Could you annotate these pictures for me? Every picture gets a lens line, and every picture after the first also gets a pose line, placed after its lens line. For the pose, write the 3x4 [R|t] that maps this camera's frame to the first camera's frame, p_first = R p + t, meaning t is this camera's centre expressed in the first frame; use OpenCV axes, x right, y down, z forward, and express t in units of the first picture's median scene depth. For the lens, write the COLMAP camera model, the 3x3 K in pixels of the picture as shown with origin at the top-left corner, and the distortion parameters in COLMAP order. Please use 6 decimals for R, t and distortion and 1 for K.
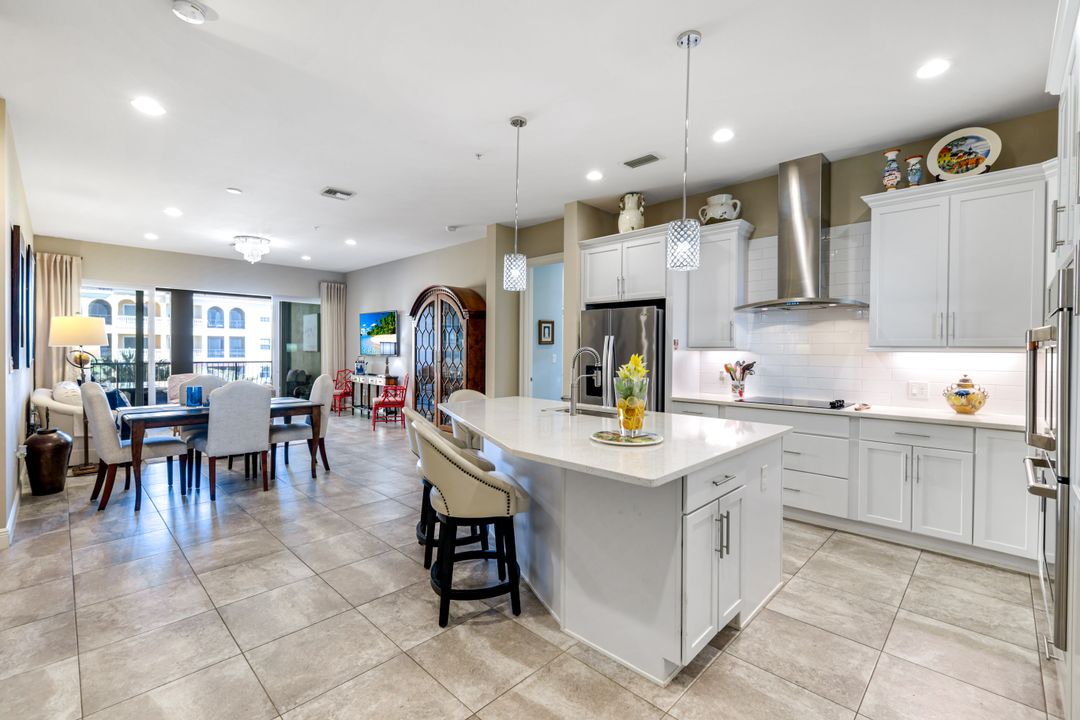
lens RADIAL K [[473.9, 0, 545.4], [0, 473.9, 356.4], [0, 0, 1]] dist [-0.001973, 0.002295]
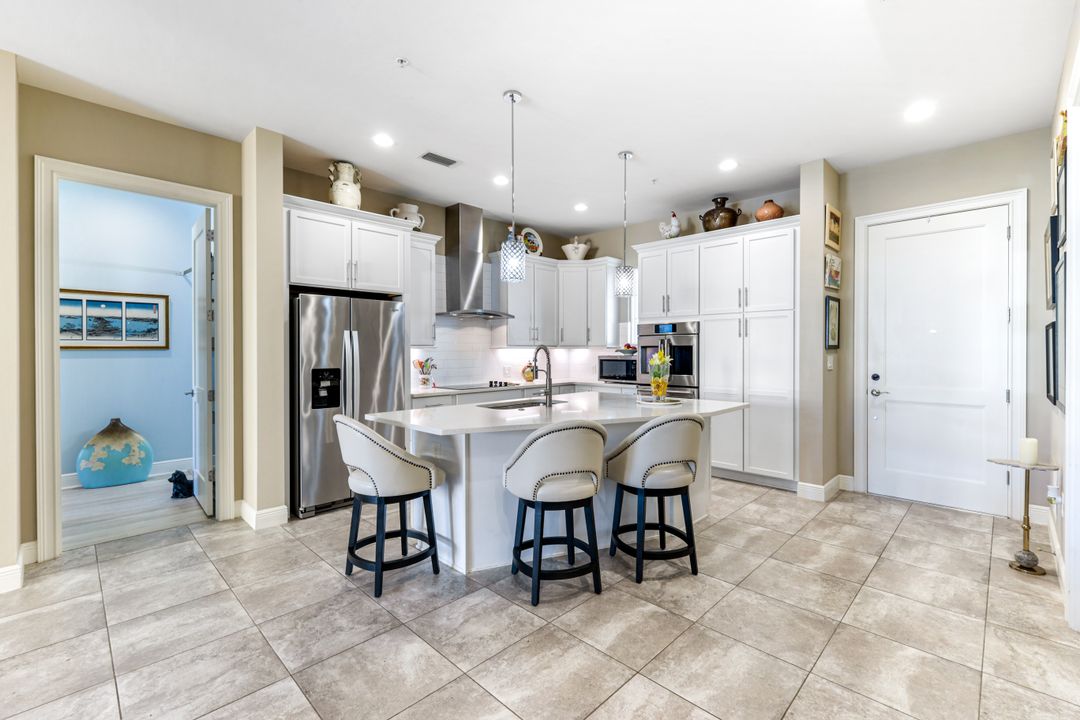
lens RADIAL K [[473.9, 0, 550.3], [0, 473.9, 351.2], [0, 0, 1]] dist [-0.001973, 0.002295]
pose [[-0.009628, -0.006529, 0.999932, -0.734492], [0.017148, 0.999831, 0.006694, -0.007451], [-0.999807, 0.017212, -0.009515, 0.710300]]
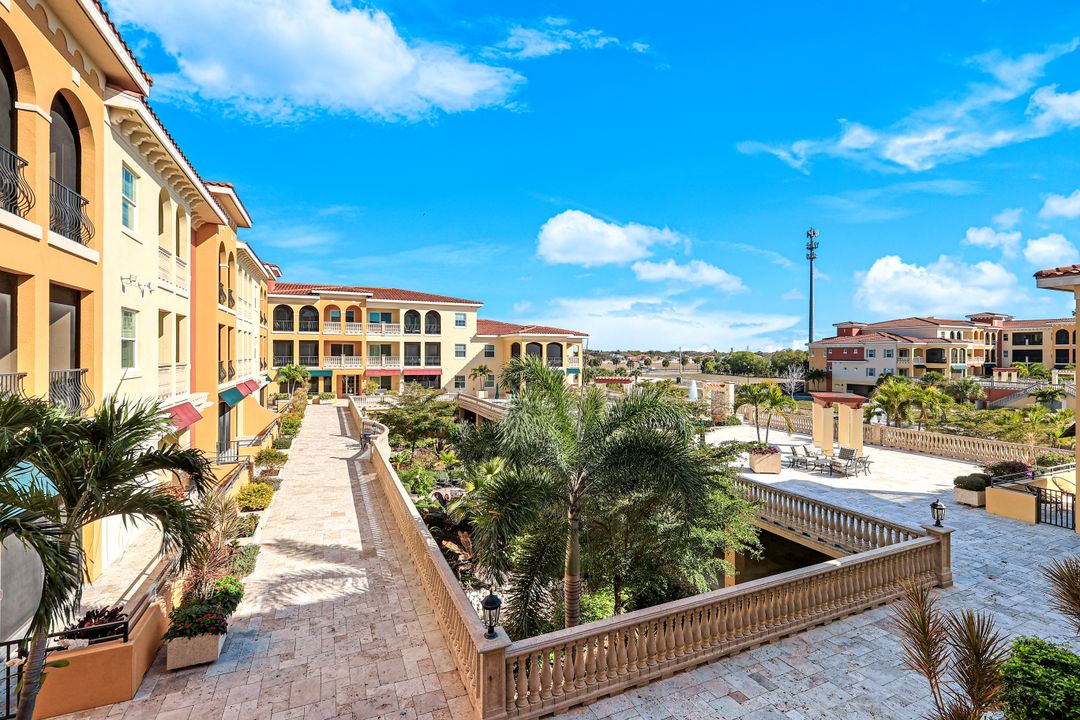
lens RADIAL K [[473.9, 0, 562.8], [0, 473.9, 354.0], [0, 0, 1]] dist [-0.001973, 0.002295]
pose [[0.942254, -0.007150, -0.334824, -1.404766], [0.001350, 0.999845, -0.017550, -0.043985], [0.334898, 0.016084, 0.942117, 2.835712]]
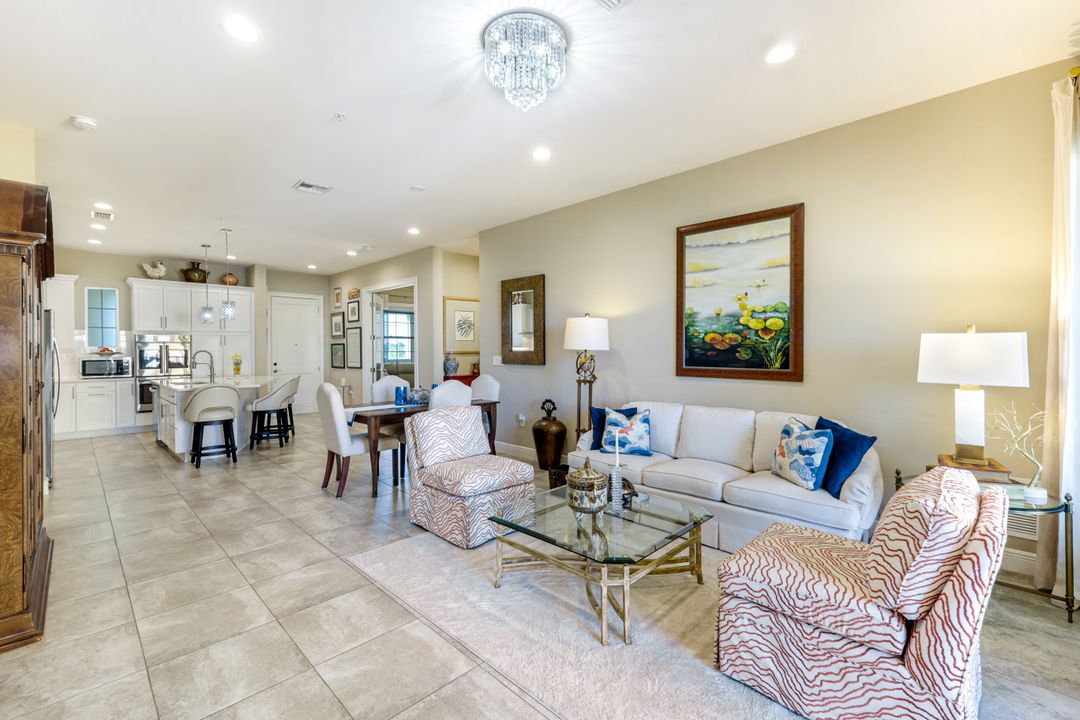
lens RADIAL K [[473.9, 0, 544.8], [0, 473.9, 354.7], [0, 0, 1]] dist [-0.001973, 0.002295]
pose [[-0.999807, -0.002227, 0.019528, -1.051994], [-0.001678, 0.999604, 0.028074, -0.042763], [-0.019583, 0.028036, -0.999415, 2.195392]]
